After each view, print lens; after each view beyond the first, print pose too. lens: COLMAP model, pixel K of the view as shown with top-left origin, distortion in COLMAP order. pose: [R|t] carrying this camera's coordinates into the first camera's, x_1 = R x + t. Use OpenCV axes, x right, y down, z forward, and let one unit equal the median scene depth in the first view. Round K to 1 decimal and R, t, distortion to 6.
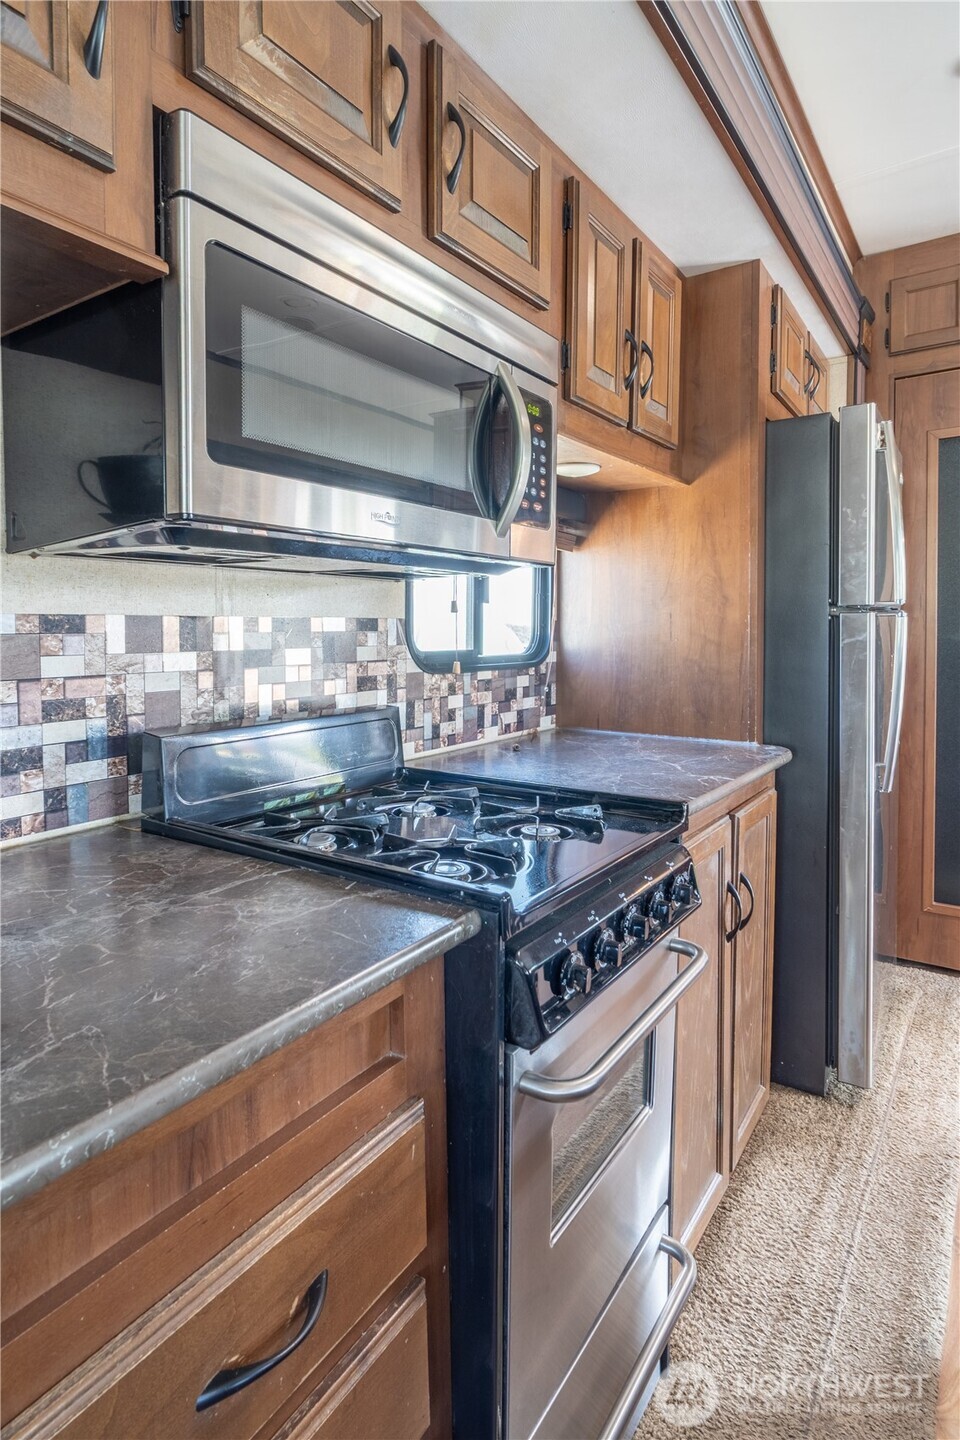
lens RADIAL K [[777.7, 0, 479.0], [0, 777.7, 667.3], [0, 0, 1]] dist [0.000861, -0.000113]
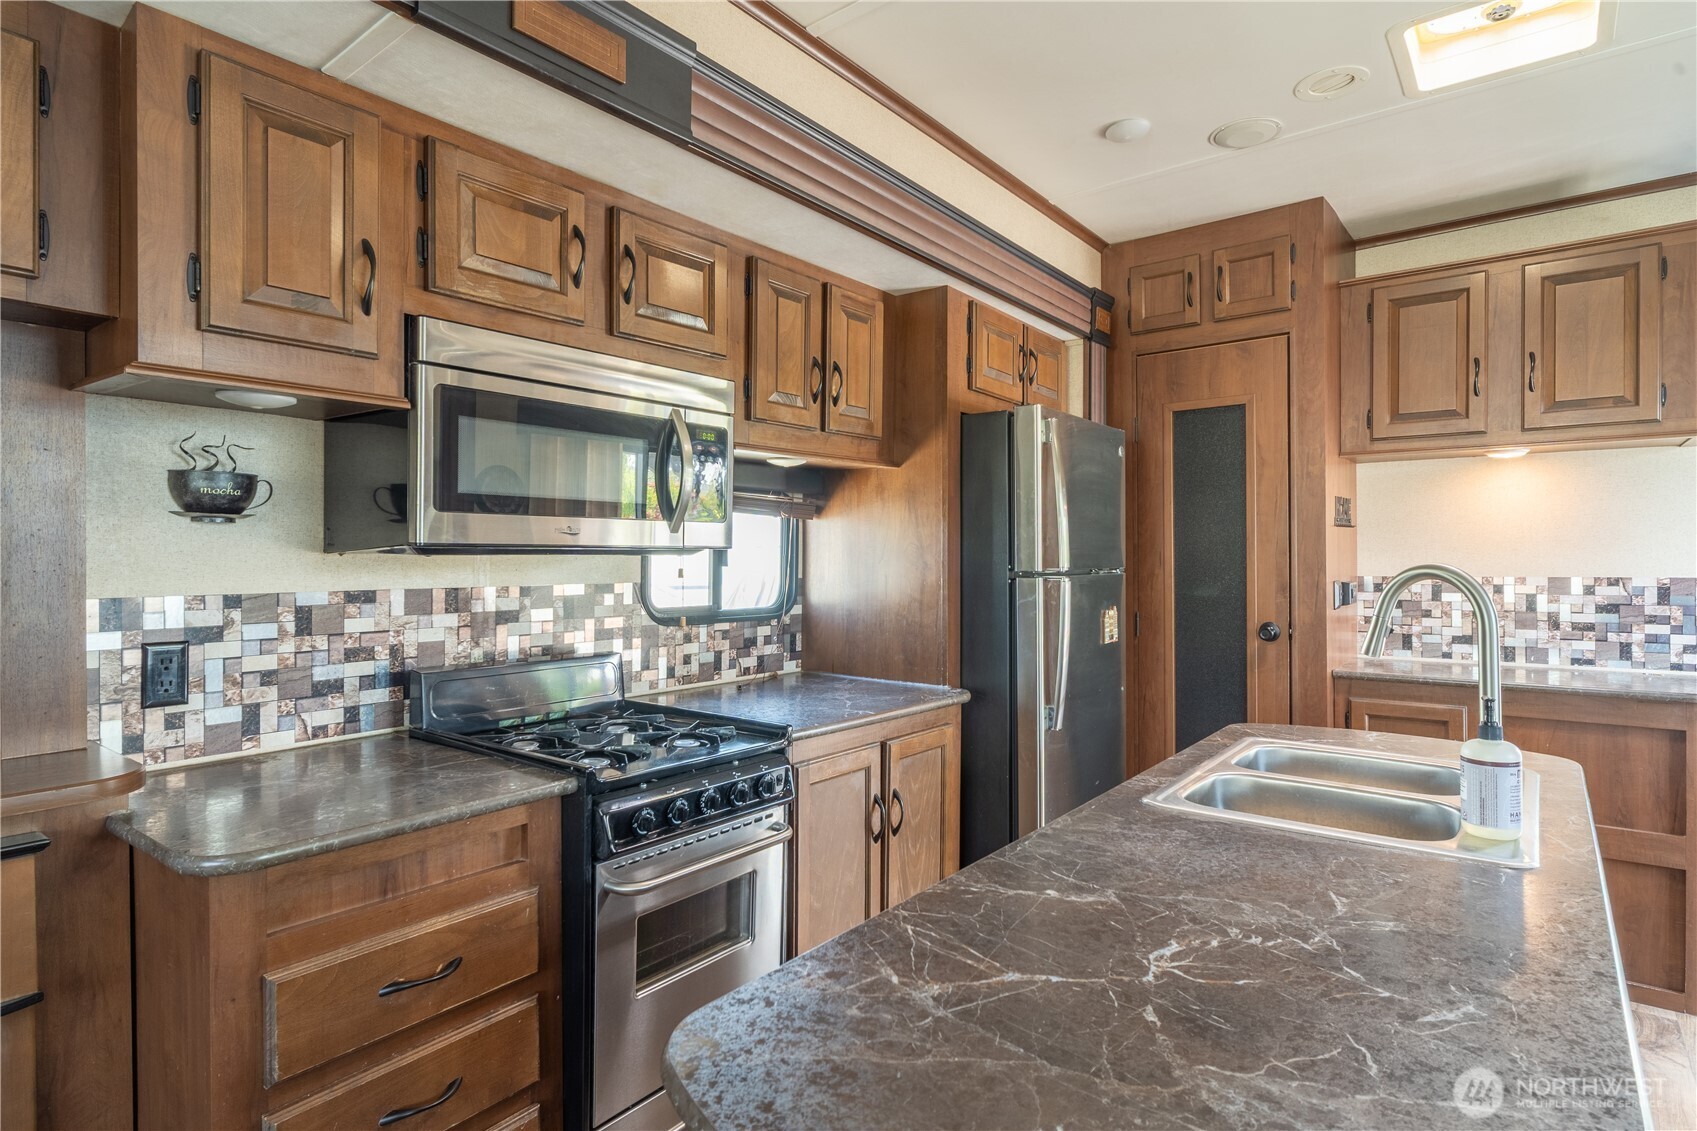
lens RADIAL K [[905.2, 0, 848.5], [0, 905.2, 565.5], [0, 0, 1]] dist [0.003628, 0.000754]
pose [[0.998278, 0.008086, -0.058097, 0.379442], [-0.010235, 0.999270, -0.036796, -0.046014], [0.057757, 0.037327, 0.997633, -0.518682]]
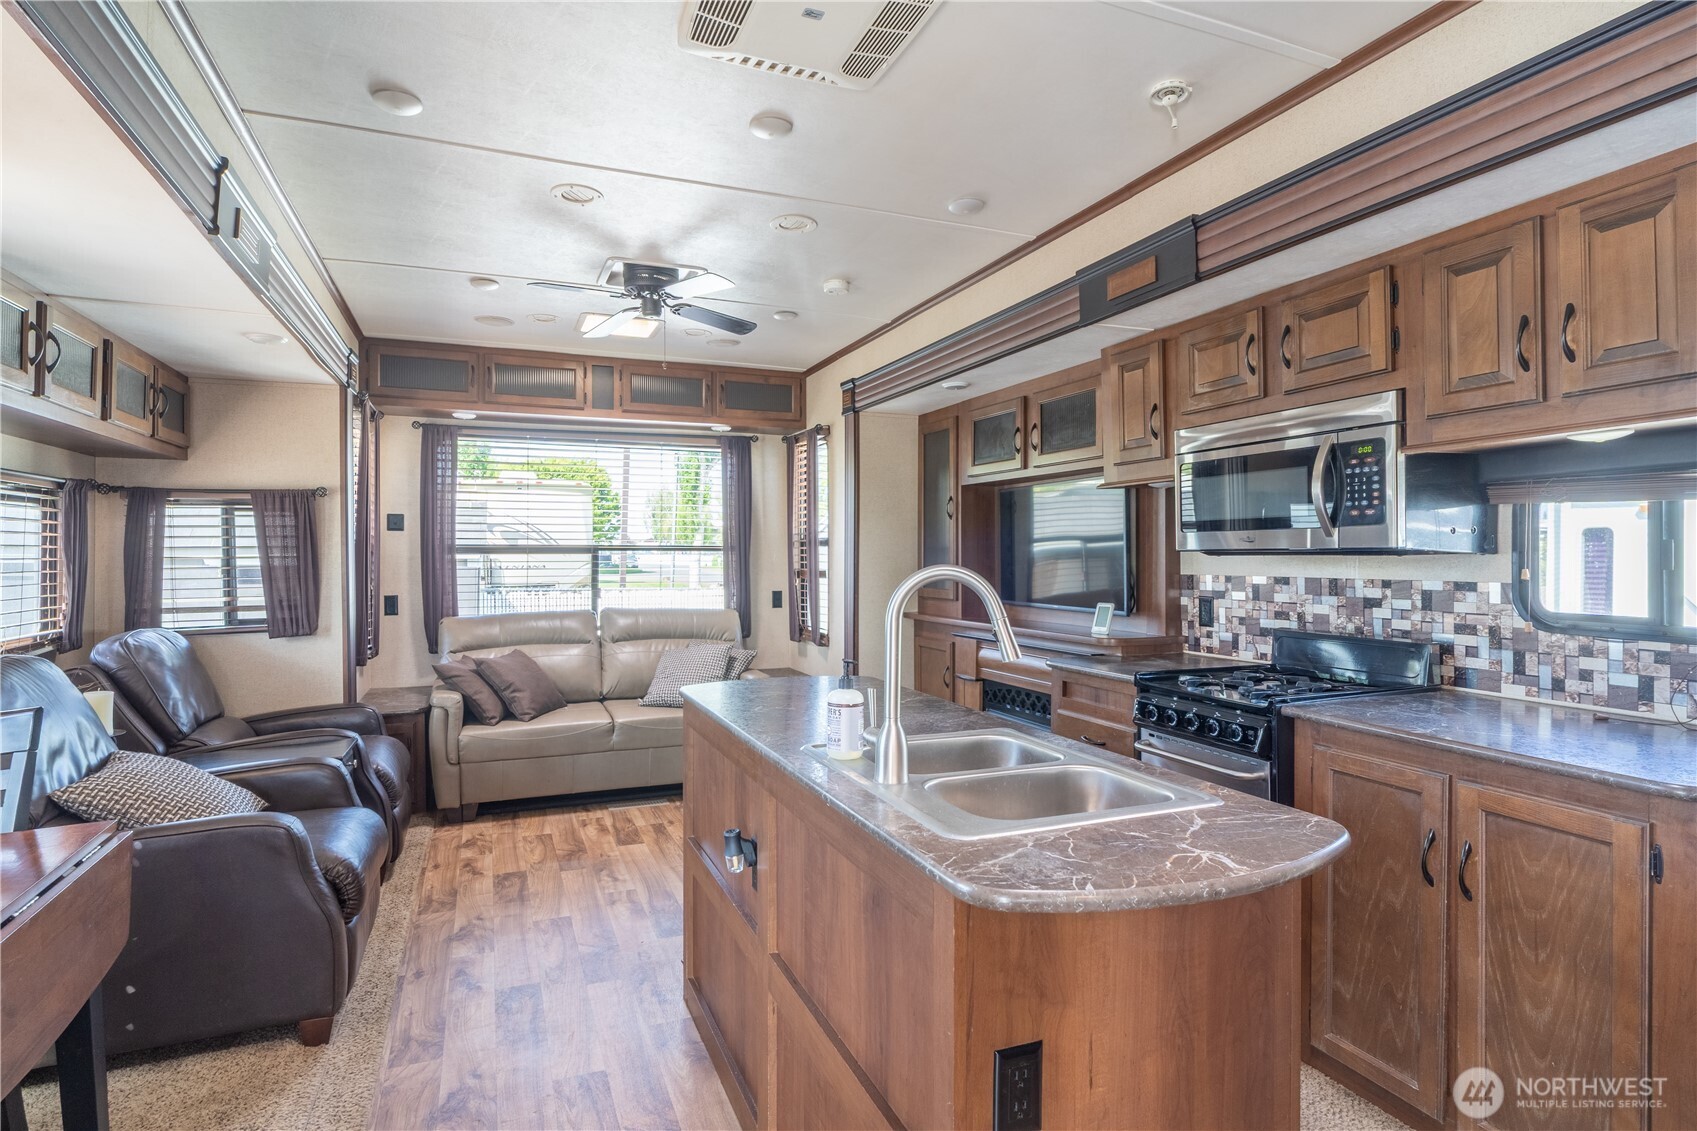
lens RADIAL K [[864.2, 0, 848.5], [0, 864.2, 565.5], [0, 0, 1]] dist [0.001648, 0.000638]
pose [[-0.547002, 0.019489, -0.836904, 1.890947], [-0.032642, 0.998472, 0.044586, -0.136040], [0.836495, 0.051707, -0.545530, 1.008568]]
